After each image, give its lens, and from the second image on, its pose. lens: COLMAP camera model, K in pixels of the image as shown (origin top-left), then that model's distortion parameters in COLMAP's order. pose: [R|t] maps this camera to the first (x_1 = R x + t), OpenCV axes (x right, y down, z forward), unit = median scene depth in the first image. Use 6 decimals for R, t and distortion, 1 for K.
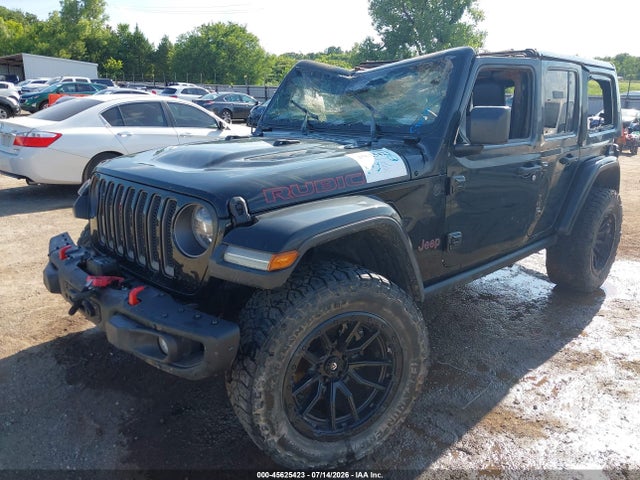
lens RADIAL K [[515.2, 0, 317.4], [0, 515.2, 219.3], [0, 0, 1]] dist [0.014170, -0.007220]
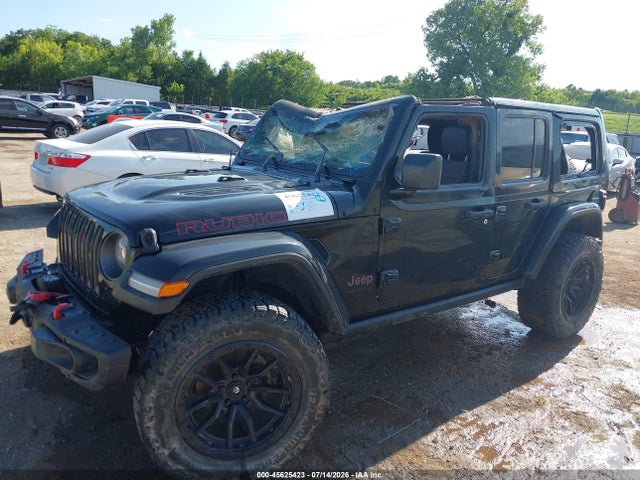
lens RADIAL K [[513.7, 0, 320.5], [0, 513.7, 218.8], [0, 0, 1]] dist [0.009636, -0.001480]
pose [[0.994032, 0.051293, -0.096274, 0.191334], [-0.055906, 0.997383, -0.045836, -0.020619], [0.093671, 0.050944, 0.994299, -0.045621]]
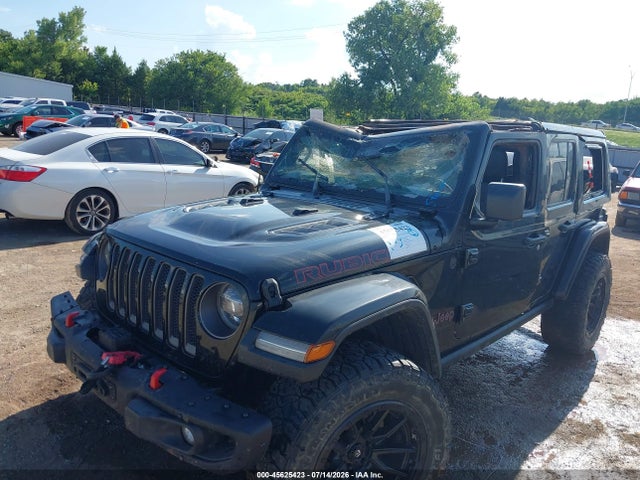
lens RADIAL K [[515.2, 0, 317.4], [0, 515.2, 219.3], [0, 0, 1]] dist [0.014170, -0.007220]
pose [[0.997657, 0.036898, 0.057617, -0.075808], [-0.033653, 0.997846, -0.056312, -0.063035], [-0.059571, 0.054241, 0.996749, 0.008224]]
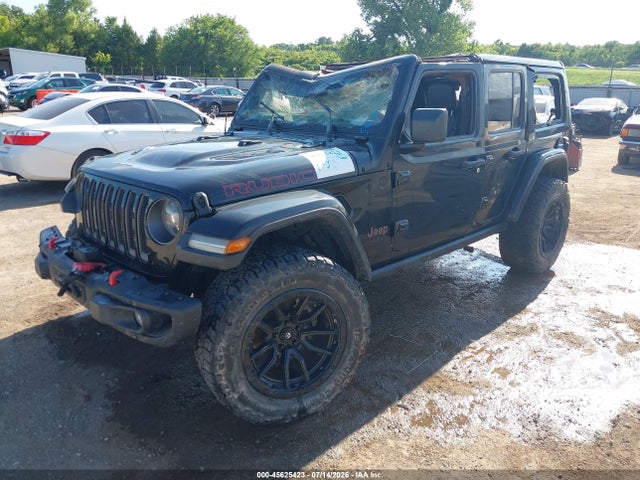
lens RADIAL K [[515.2, 0, 319.6], [0, 515.2, 218.9], [0, 0, 1]] dist [0.015451, -0.004859]
pose [[0.999763, -0.015013, 0.015753, 0.058837], [0.014751, 0.999752, 0.016662, 0.000921], [-0.015999, -0.016426, 0.999737, -0.108541]]
